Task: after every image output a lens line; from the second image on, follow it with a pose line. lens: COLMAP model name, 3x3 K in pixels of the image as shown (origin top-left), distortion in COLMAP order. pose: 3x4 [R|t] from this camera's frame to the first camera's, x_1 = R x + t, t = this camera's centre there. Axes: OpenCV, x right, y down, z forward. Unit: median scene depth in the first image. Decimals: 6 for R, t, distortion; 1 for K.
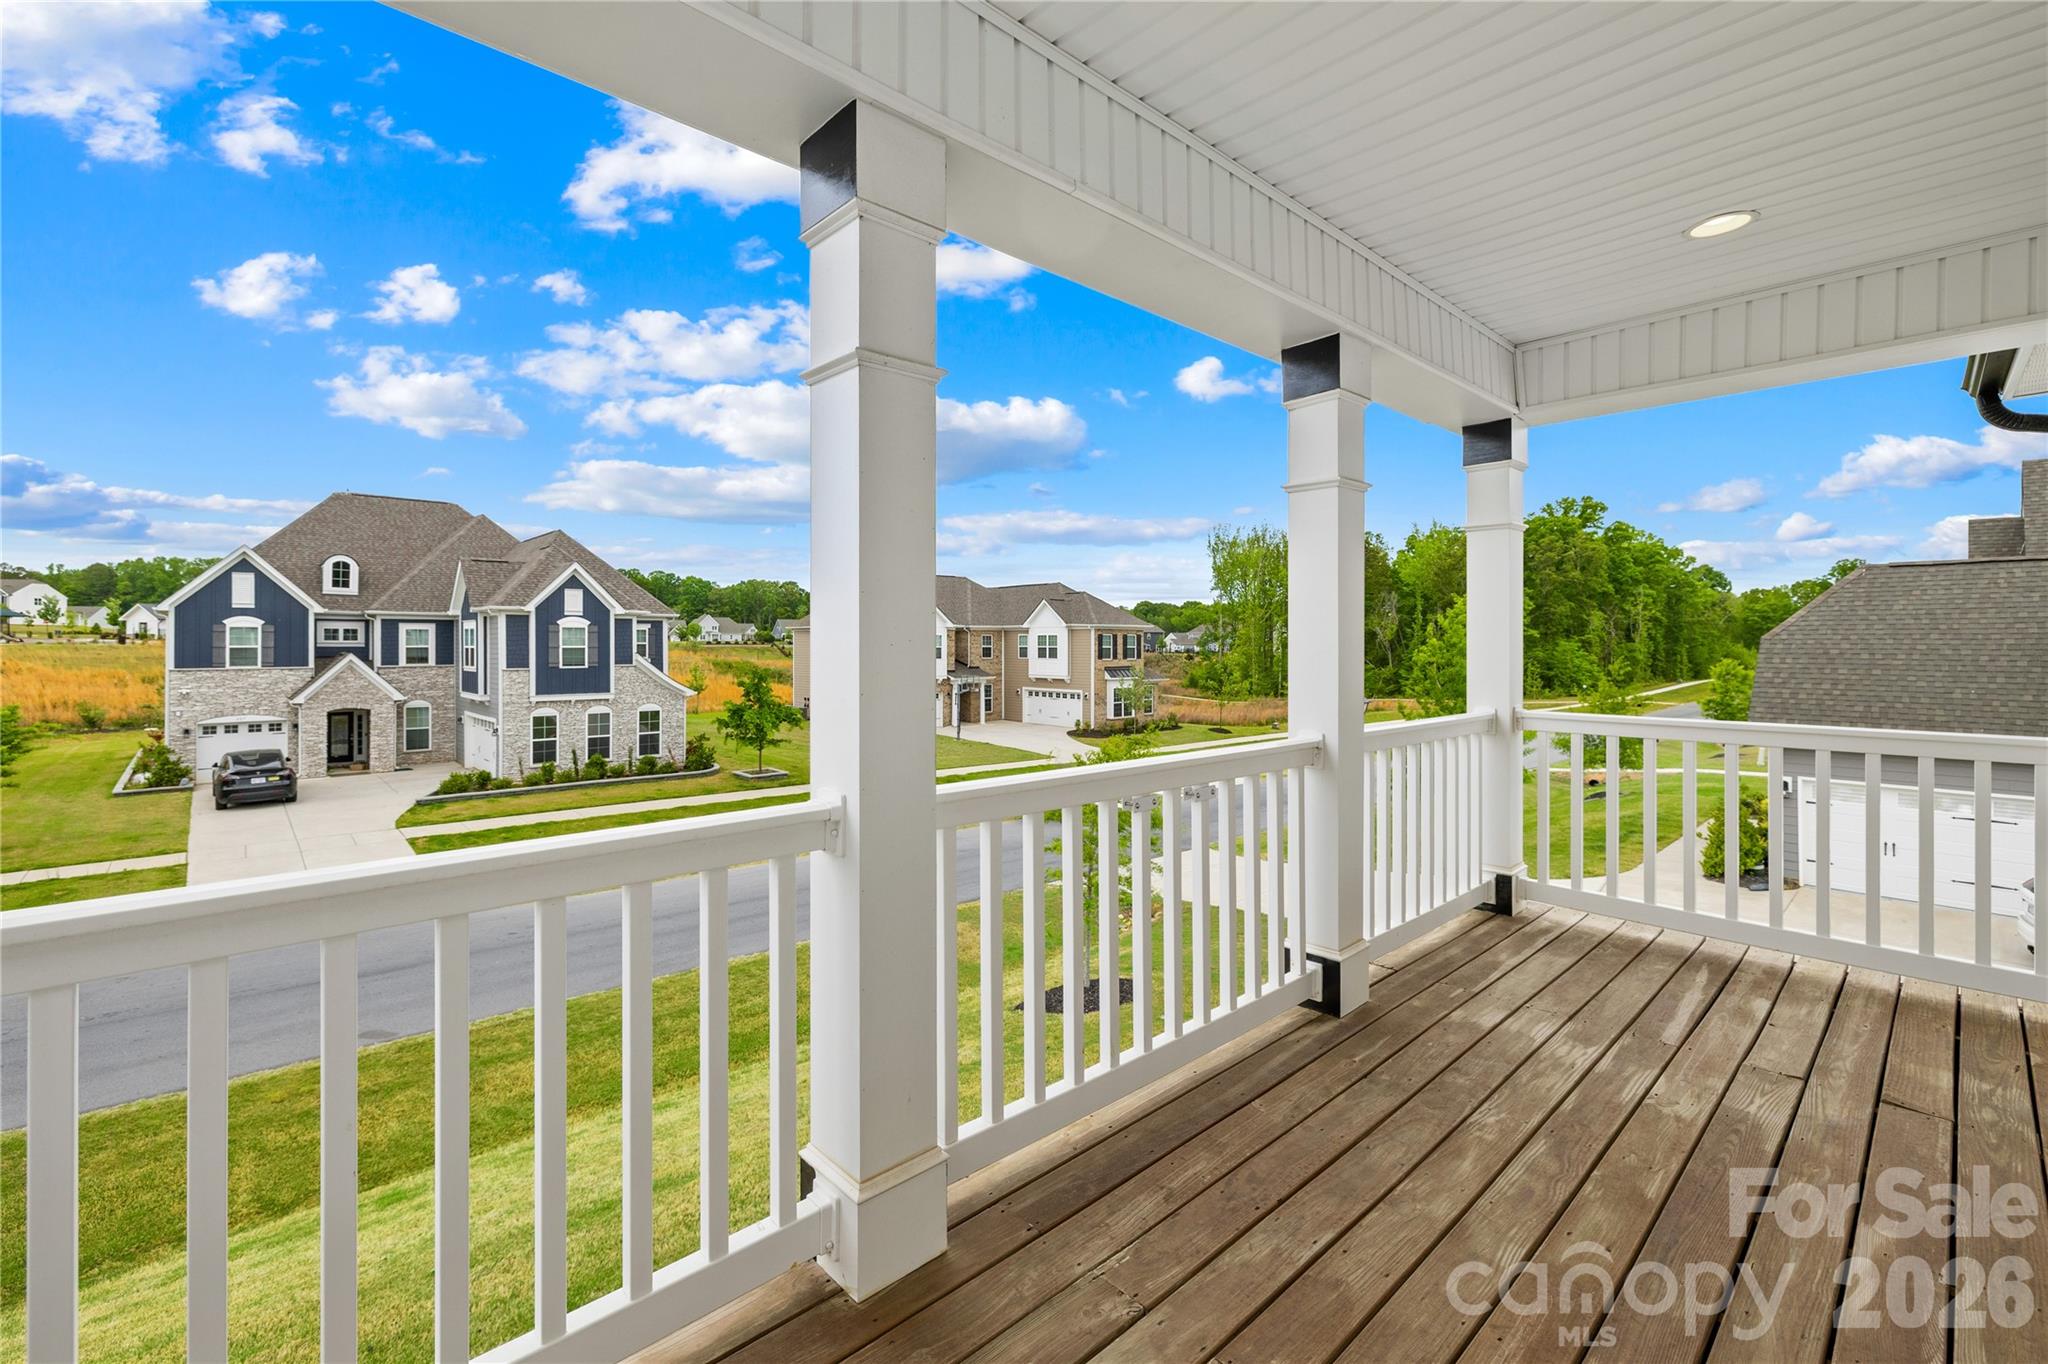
lens RADIAL K [[869.6, 0, 1024.5], [0, 869.6, 636.6], [0, 0, 1]] dist [0.001792, -0.000853]
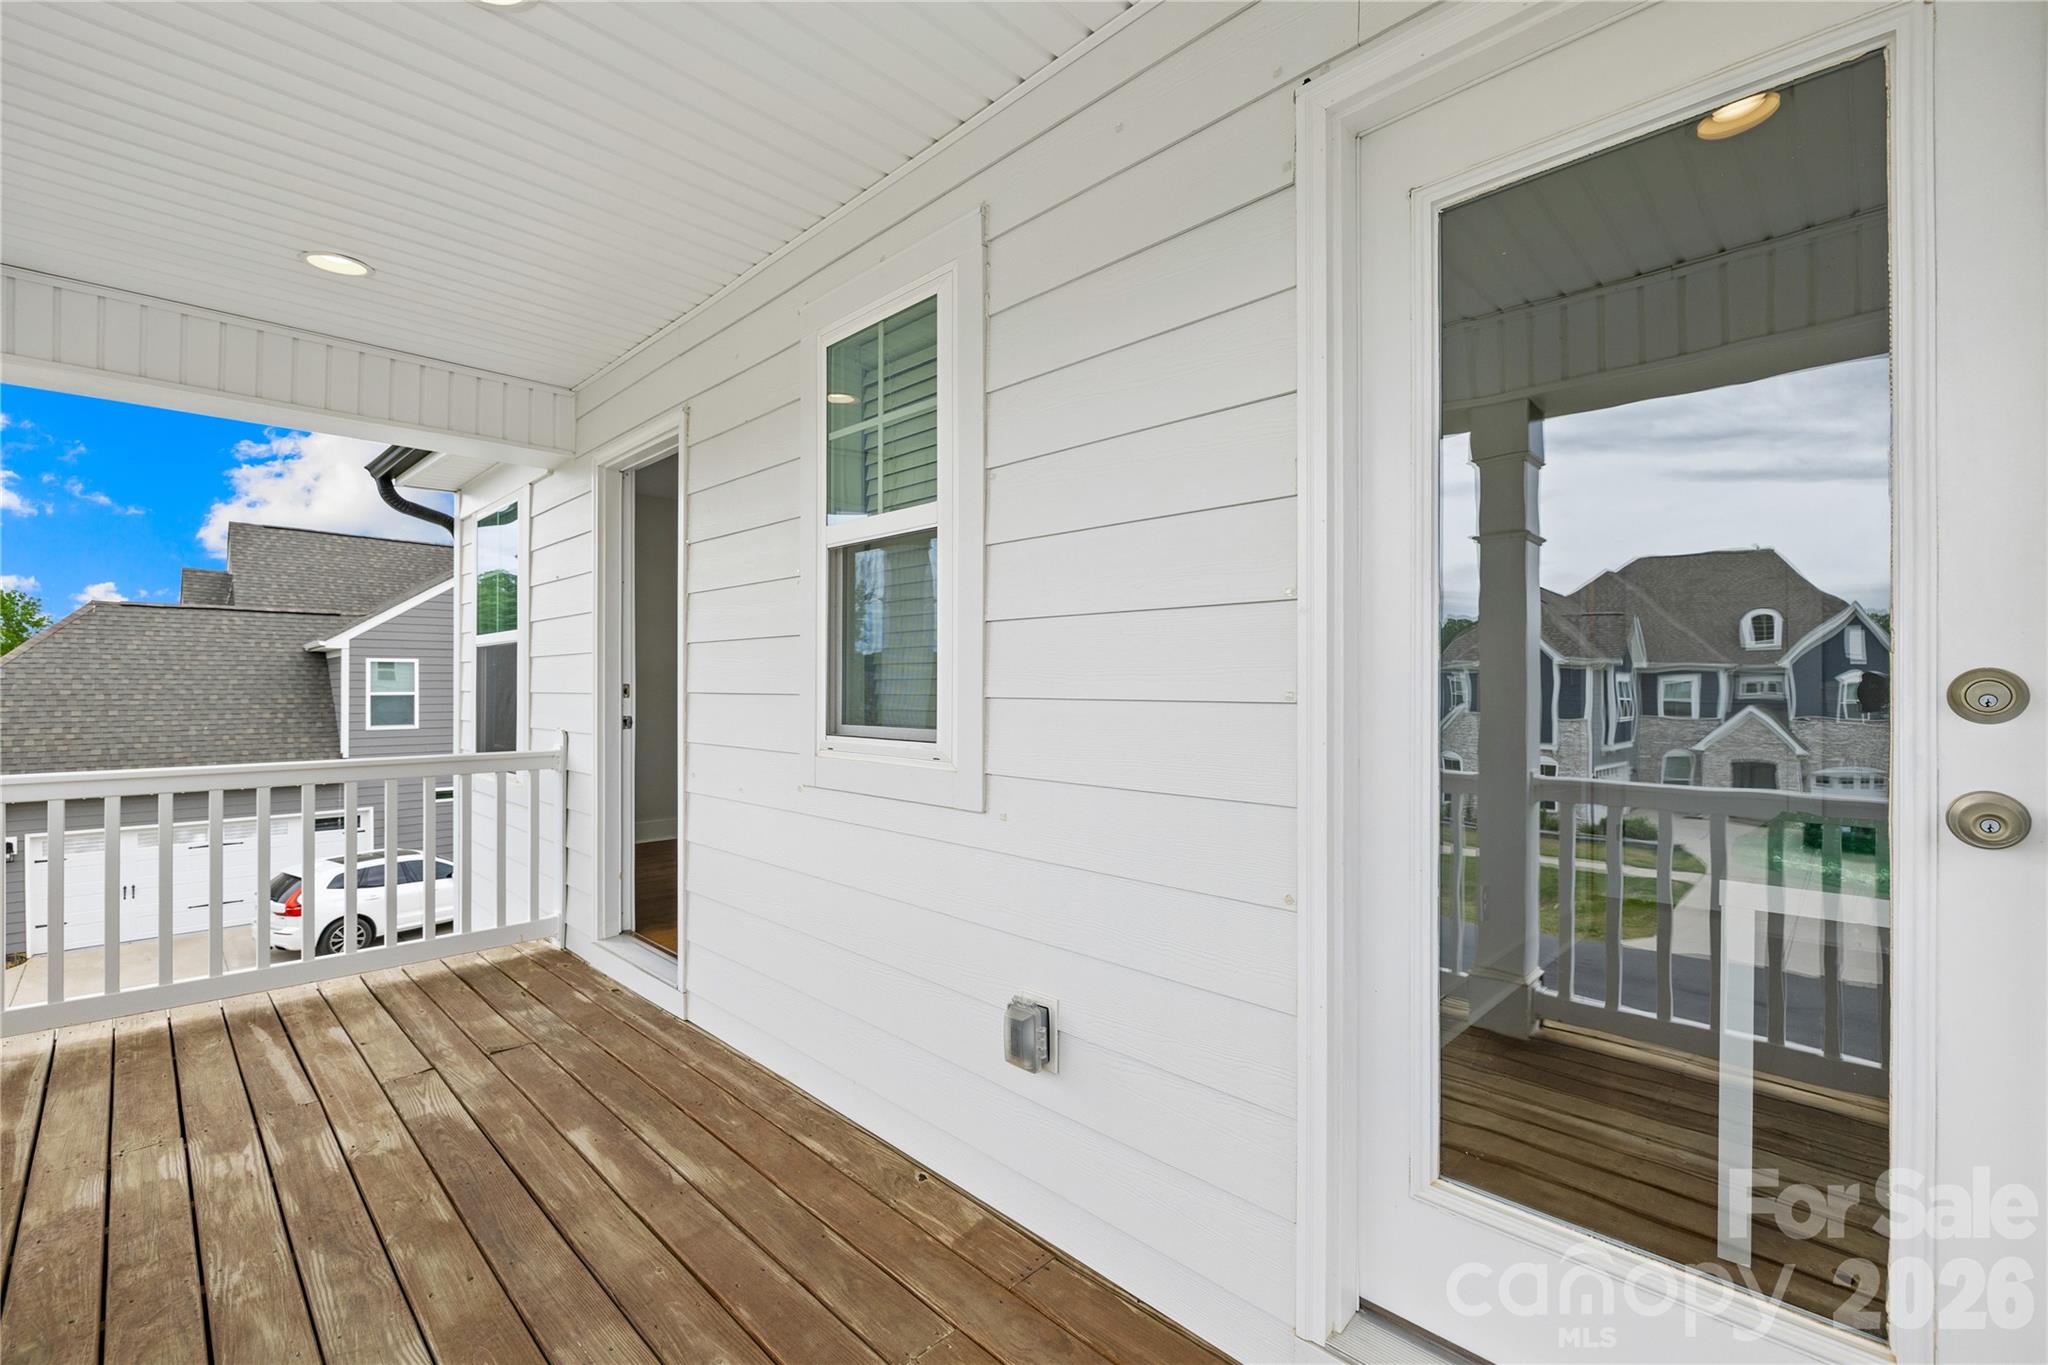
lens RADIAL K [[869.6, 0, 1018.7], [0, 869.6, 682.3], [0, 0, 1]] dist [0.001792, -0.000853]
pose [[-0.022330, 0.000108, 0.999751, -0.169194], [-0.006365, 0.999980, -0.000250, 0.002461], [-0.999730, -0.006369, -0.022329, 0.183193]]
